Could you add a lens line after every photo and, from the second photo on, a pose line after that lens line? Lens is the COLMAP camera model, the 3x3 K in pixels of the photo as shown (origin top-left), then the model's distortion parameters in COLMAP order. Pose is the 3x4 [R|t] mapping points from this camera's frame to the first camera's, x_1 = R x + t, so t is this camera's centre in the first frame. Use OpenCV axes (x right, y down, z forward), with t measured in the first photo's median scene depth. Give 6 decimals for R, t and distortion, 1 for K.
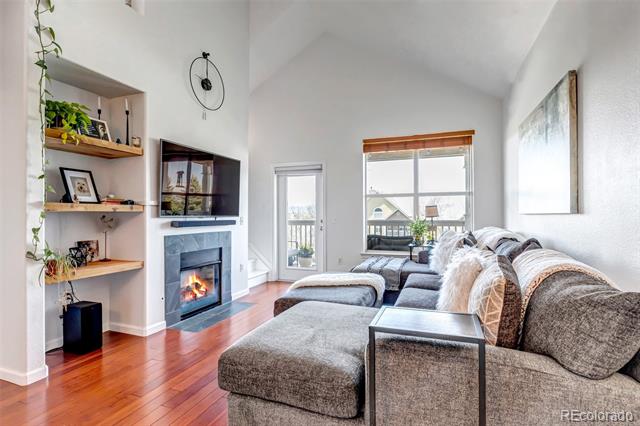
lens RADIAL K [[324.5, 0, 320.0], [0, 324.5, 213.0], [0, 0, 1]] dist [-0.004553, -0.000405]
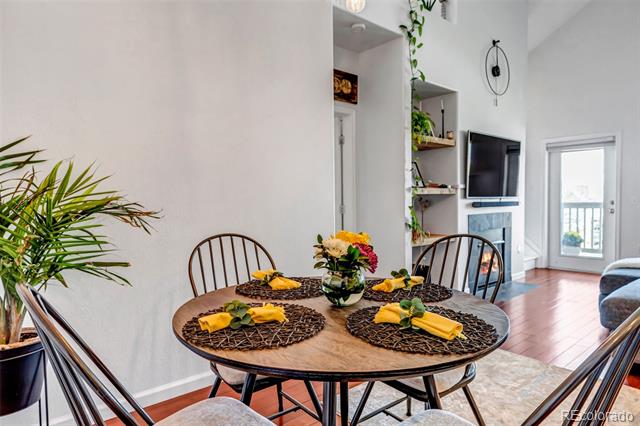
lens RADIAL K [[390.9, 0, 320.0], [0, 390.9, 213.0], [0, 0, 1]] dist [0.021275, 0.000566]
pose [[0.874753, 0.011328, -0.484437, -0.278408], [0.010479, 0.999051, 0.042285, 0.000165], [0.484456, -0.042065, 0.873804, -0.493376]]
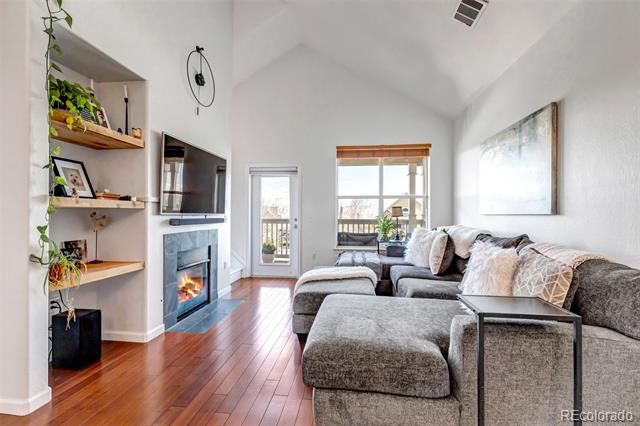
lens RADIAL K [[296.4, 0, 320.0], [0, 296.4, 213.0], [0, 0, 1]] dist [0.004336, -0.000263]
pose [[0.972001, 0.009799, 0.234772, -0.250420], [-0.010204, 0.999948, 0.000509, 0.003099], [-0.234755, -0.002890, 0.972050, 0.050627]]
